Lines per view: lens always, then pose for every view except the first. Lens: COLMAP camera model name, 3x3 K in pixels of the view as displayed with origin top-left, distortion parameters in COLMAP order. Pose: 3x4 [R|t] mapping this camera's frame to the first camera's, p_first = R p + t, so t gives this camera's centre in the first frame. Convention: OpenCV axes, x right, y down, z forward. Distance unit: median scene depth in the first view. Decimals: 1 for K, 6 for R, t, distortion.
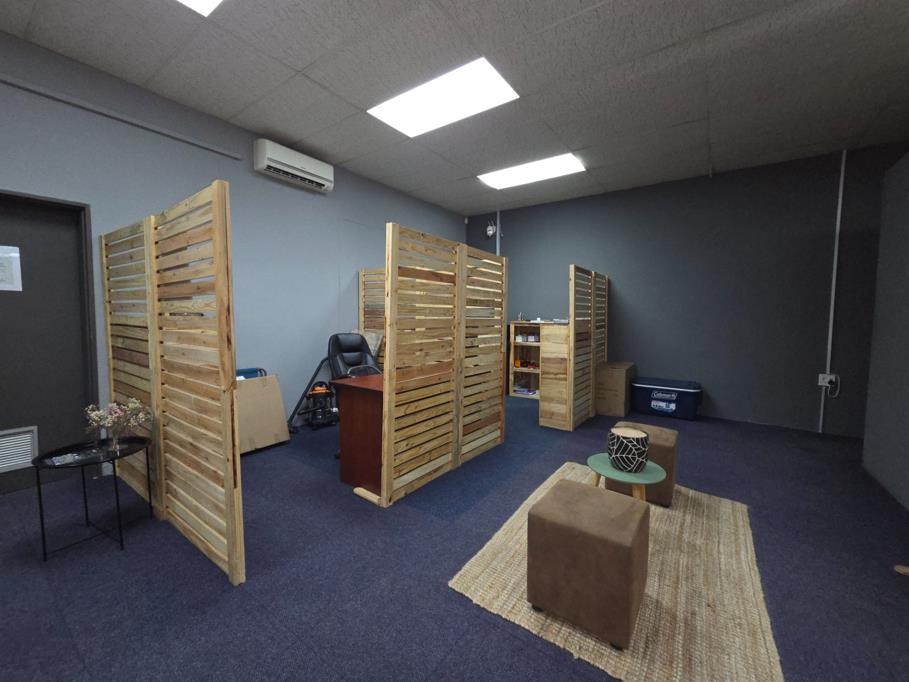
lens RADIAL K [[369.9, 0, 450.5], [0, 369.9, 341.9], [0, 0, 1]] dist [-0.004011, -0.000071]
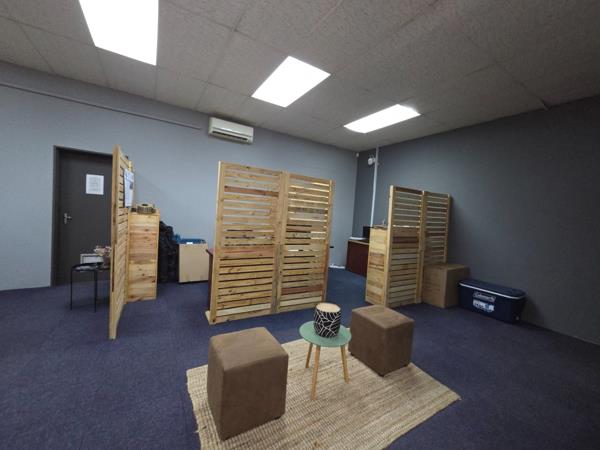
lens RADIAL K [[244.1, 0, 298.3], [0, 244.1, 225.3], [0, 0, 1]] dist [-0.004011, -0.000071]
pose [[0.917243, 0.074366, -0.391325, 0.404732], [-0.088601, 0.995897, -0.018420, -0.019562], [0.388350, 0.051568, 0.920068, 0.057750]]
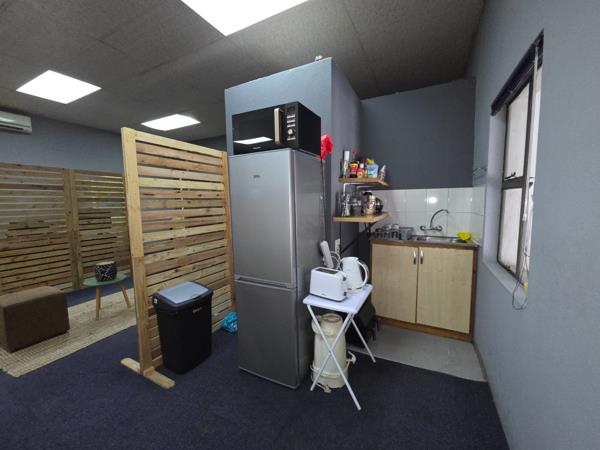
lens RADIAL K [[244.1, 0, 302.4], [0, 244.1, 224.2], [0, 0, 1]] dist [-0.004011, -0.000071]
pose [[0.986960, -0.037843, 0.156456, 0.781076], [0.034773, 0.999146, 0.022320, 0.020341], [-0.157167, -0.016588, 0.987433, -0.300675]]
